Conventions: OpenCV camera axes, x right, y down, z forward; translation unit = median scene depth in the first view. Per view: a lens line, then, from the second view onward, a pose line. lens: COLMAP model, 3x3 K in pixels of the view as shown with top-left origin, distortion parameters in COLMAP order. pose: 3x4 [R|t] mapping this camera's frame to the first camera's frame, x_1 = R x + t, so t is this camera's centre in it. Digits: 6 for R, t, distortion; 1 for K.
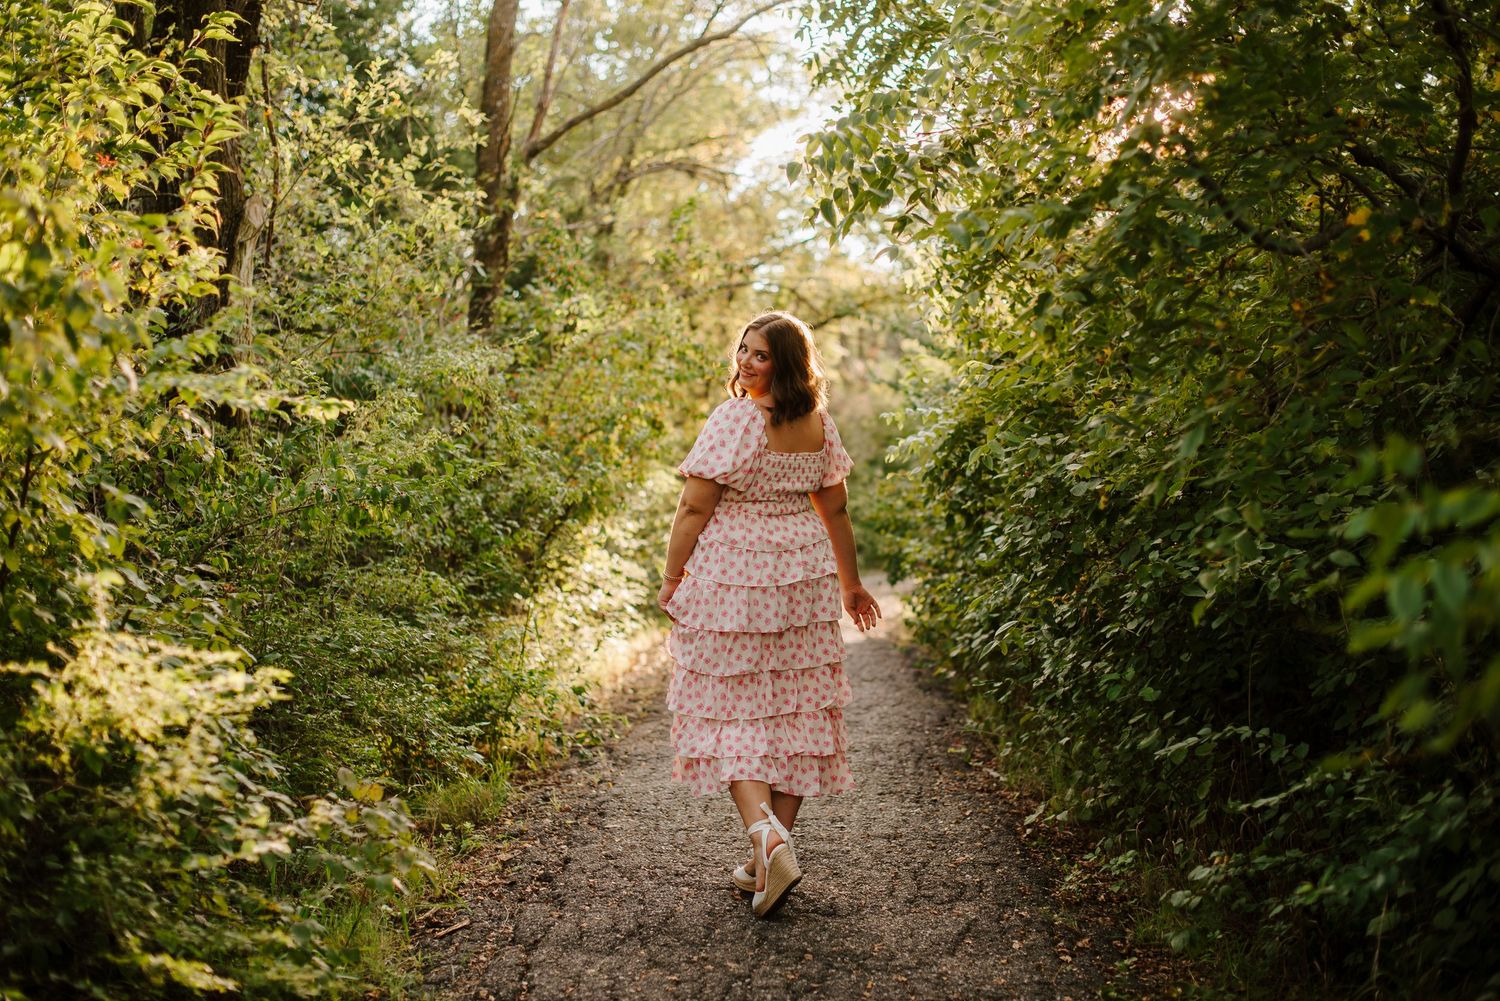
lens RADIAL K [[2200.6, 0, 750.0], [0, 2200.6, 500.5], [0, 0, 1]] dist [-0.135734, -0.011127]
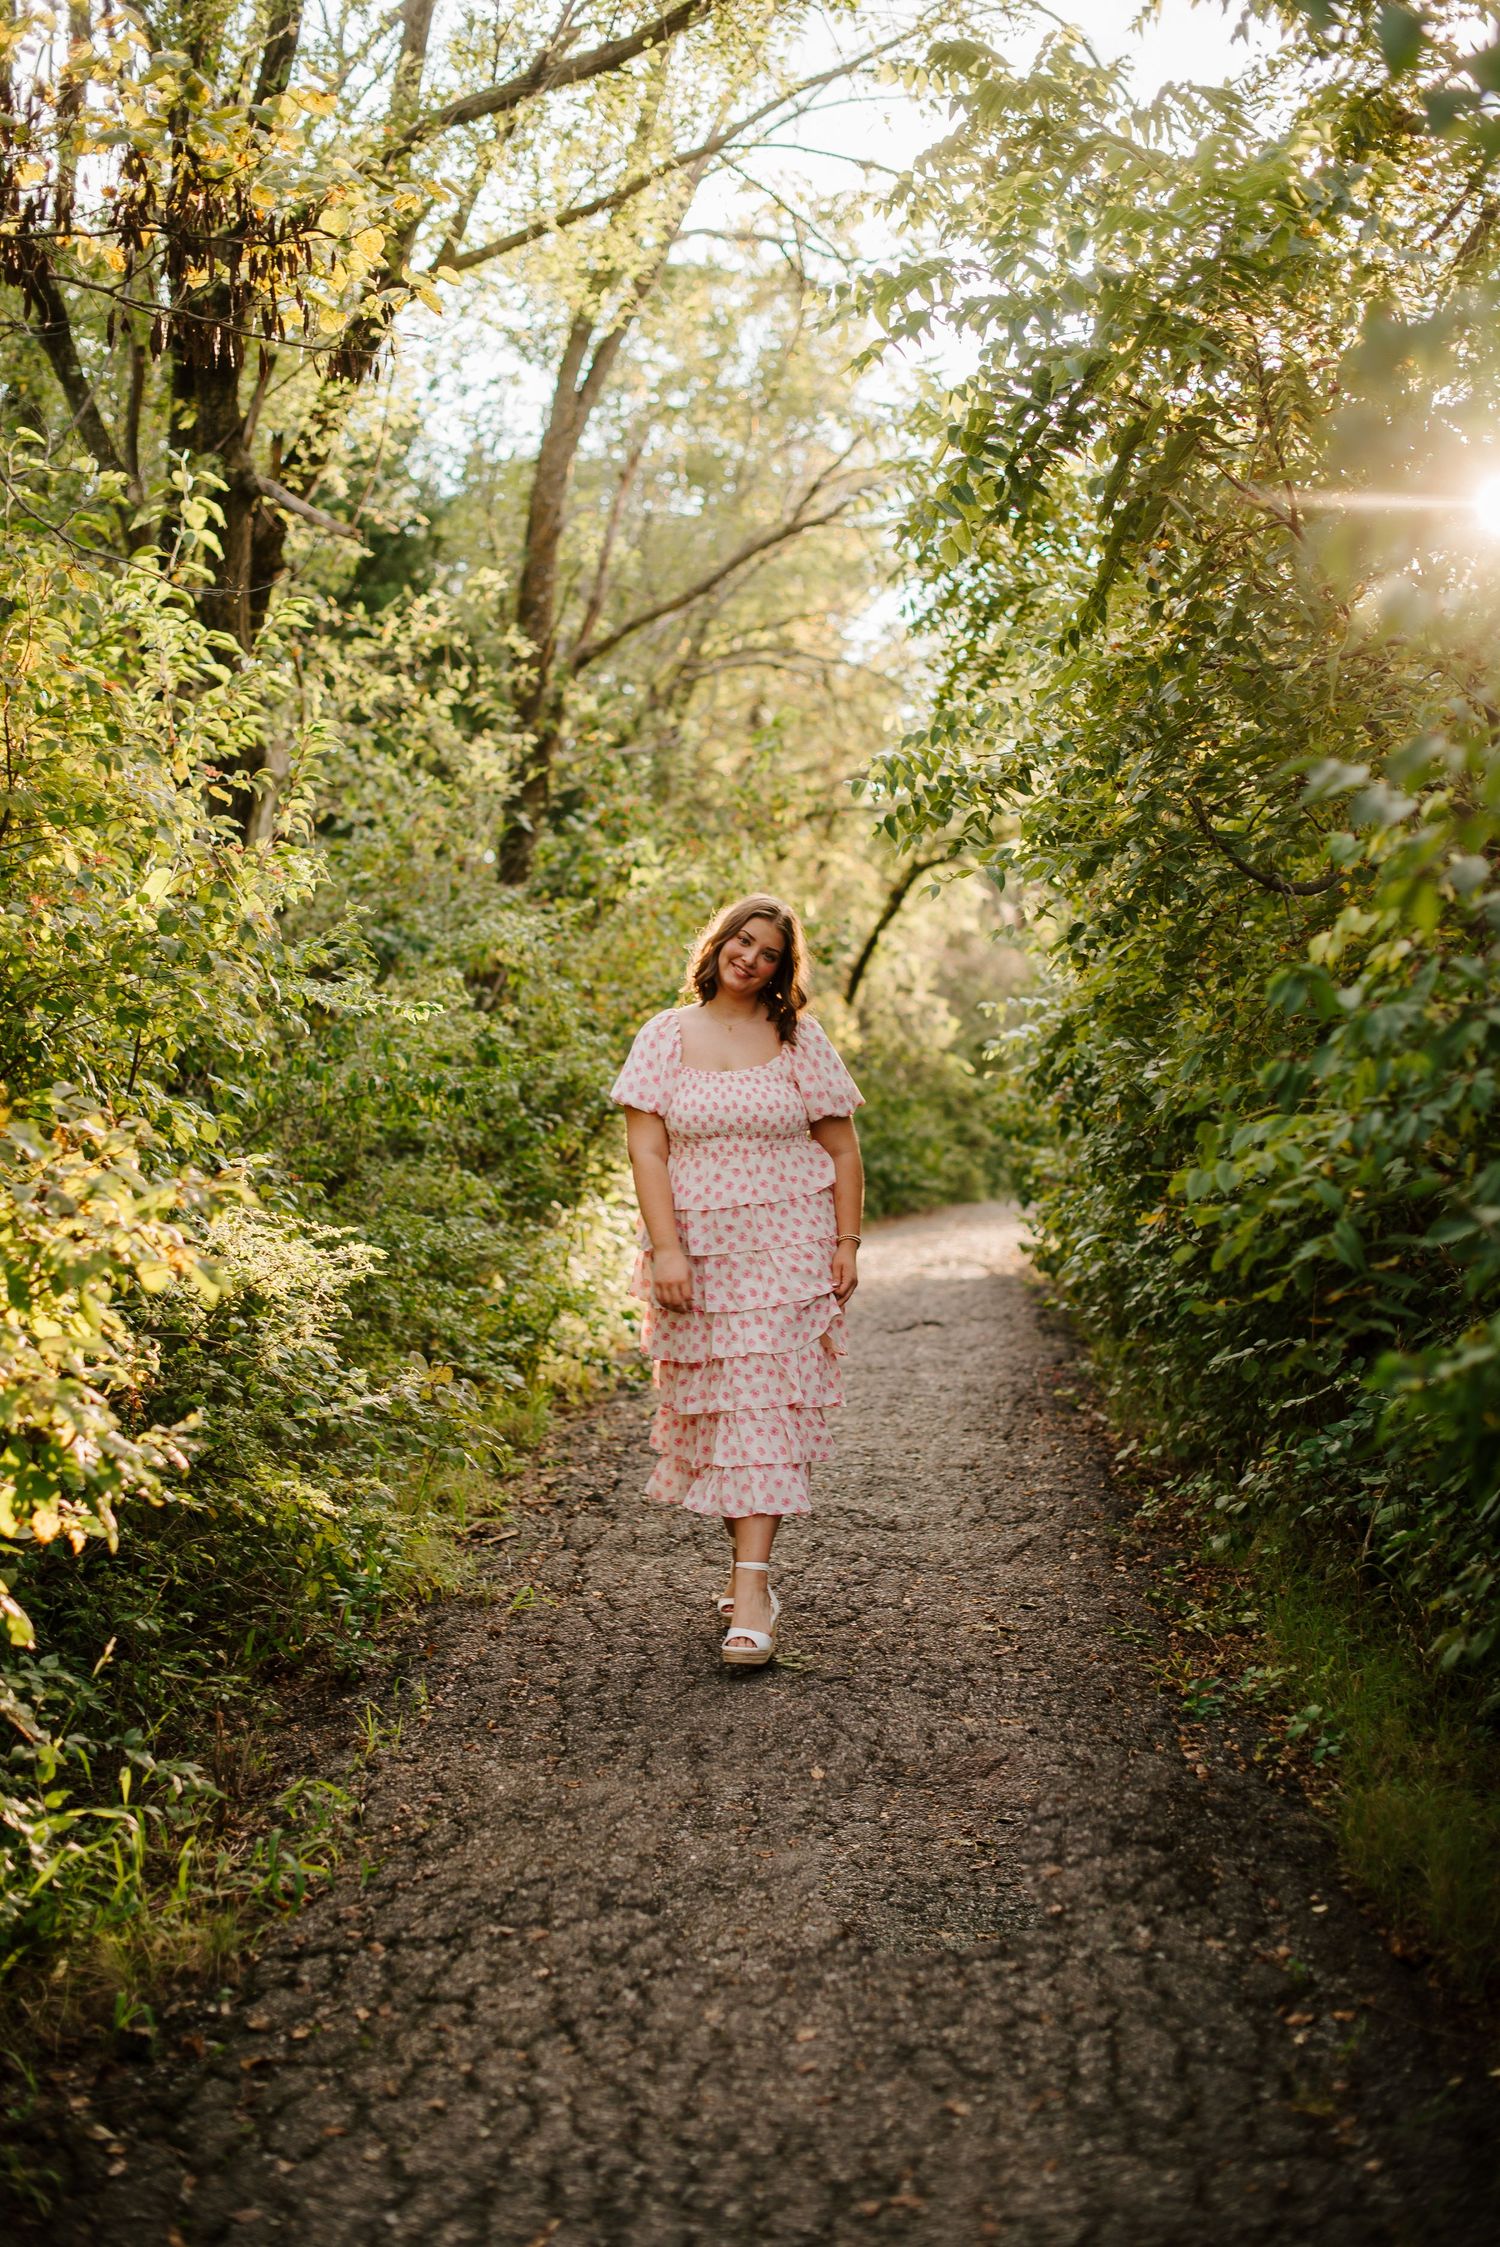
lens RADIAL K [[3296.5, 0, 750.0], [0, 3296.5, 1123.5], [0, 0, 1]] dist [-0.135734, -0.011127]
pose [[0.999095, 0.023066, -0.035739, 0.015506], [-0.022666, 0.999676, 0.011557, -0.004407], [0.035994, -0.010736, 0.999294, -0.319672]]
